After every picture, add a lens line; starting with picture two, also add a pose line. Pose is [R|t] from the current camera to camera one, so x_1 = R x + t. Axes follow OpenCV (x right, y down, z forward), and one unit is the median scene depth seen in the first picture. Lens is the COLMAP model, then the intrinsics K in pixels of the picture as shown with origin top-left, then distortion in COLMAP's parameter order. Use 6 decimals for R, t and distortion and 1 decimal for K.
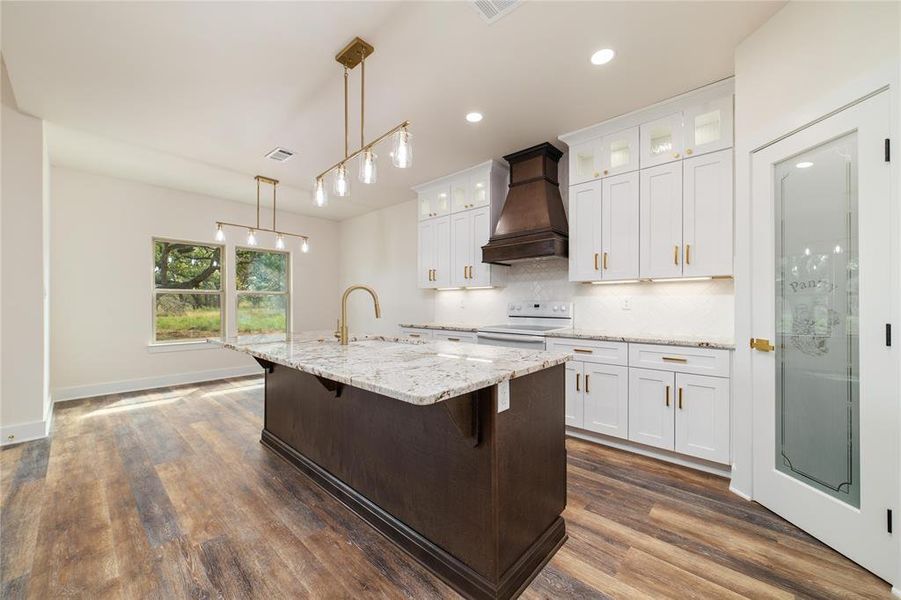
lens RADIAL K [[340.9, 0, 447.7], [0, 340.9, 305.3], [0, 0, 1]] dist [0.000789, 0.000692]
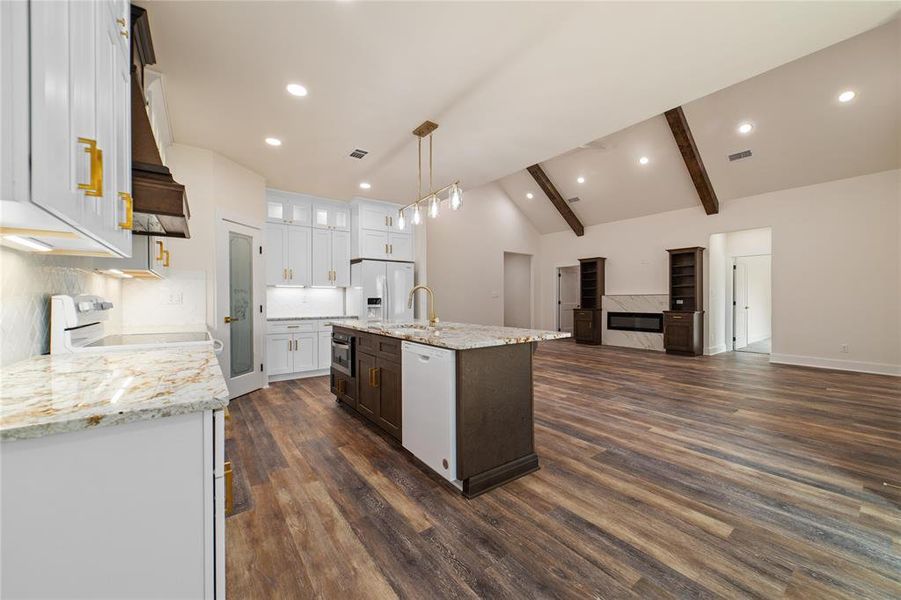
lens RADIAL K [[340.9, 0, 447.0], [0, 340.9, 298.2], [0, 0, 1]] dist [0.000789, 0.000692]
pose [[-0.981838, 0.001564, 0.189712, -0.531372], [0.002045, 0.999995, 0.002339, -0.009325], [-0.189708, 0.002684, -0.981837, 2.012503]]
